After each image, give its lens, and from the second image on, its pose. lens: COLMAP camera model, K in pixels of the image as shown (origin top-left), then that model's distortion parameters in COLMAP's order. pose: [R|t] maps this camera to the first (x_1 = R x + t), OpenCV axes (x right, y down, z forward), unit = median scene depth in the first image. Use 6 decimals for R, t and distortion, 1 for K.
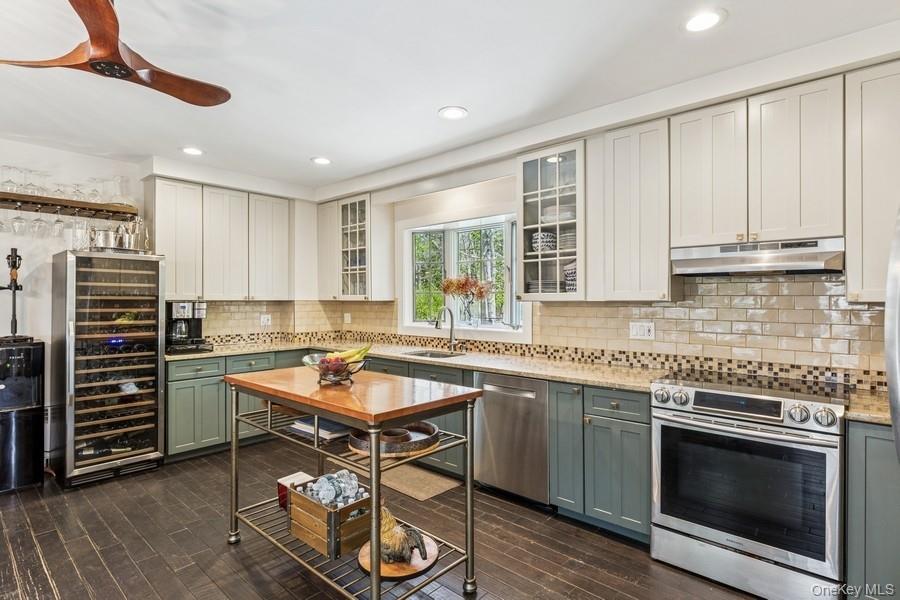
lens RADIAL K [[452.0, 0, 450.0], [0, 452.0, 300.0], [0, 0, 1]] dist [-0.001114, -0.000062]
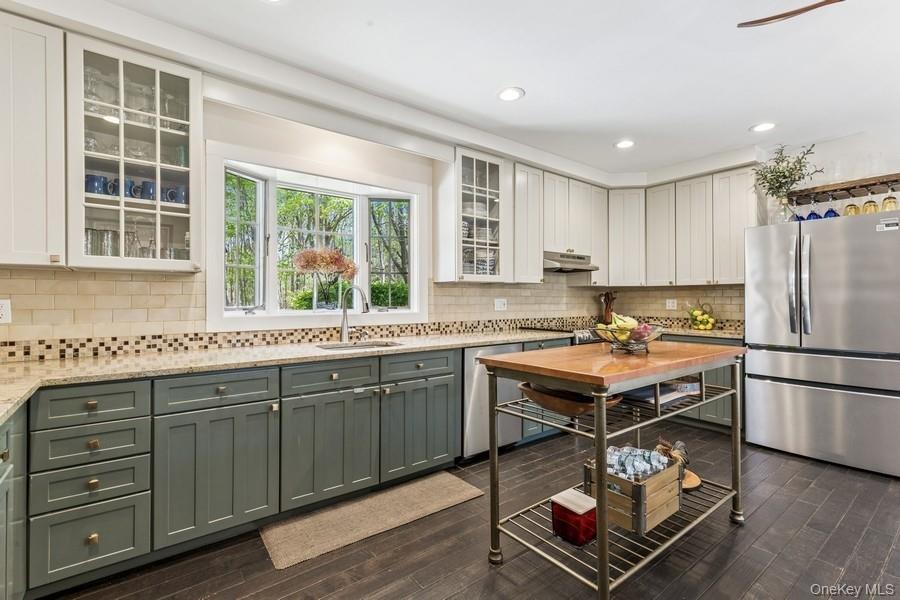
lens RADIAL K [[410.8, 0, 450.0], [0, 410.8, 300.0], [0, 0, 1]] dist [0.000698, -0.000578]
pose [[0.184094, -0.001164, 0.982908, -0.798320], [0.000761, 0.999999, 0.001041, 0.046126], [-0.982908, 0.000556, 0.184095, 0.815863]]
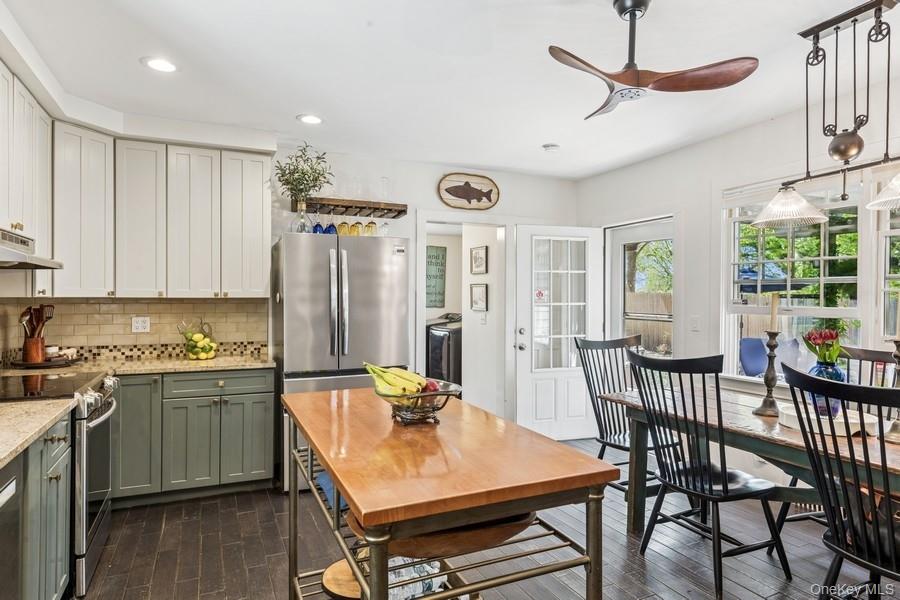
lens RADIAL K [[535.4, 0, 450.0], [0, 535.4, 300.0], [0, 0, 1]] dist [0.000461, -0.000008]
pose [[-0.916529, -0.005144, 0.399936, -0.416139], [-0.003354, 0.999981, 0.005178, 0.001460], [-0.399955, 0.003404, -0.916528, 1.139911]]
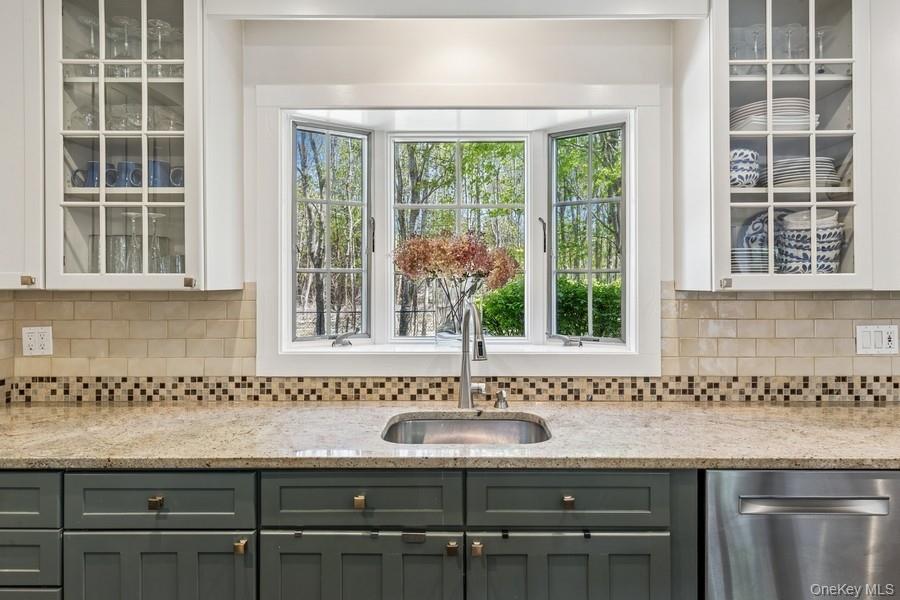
lens RADIAL K [[519.5, 0, 466.0], [0, 519.5, 280.1], [0, 0, 1]] dist [0.007858, 0.000192]
pose [[0.747855, 0.004637, 0.663846, -0.382442], [0.000133, 0.999975, -0.007134, -0.004541], [-0.663863, 0.005424, 0.747835, 0.753050]]
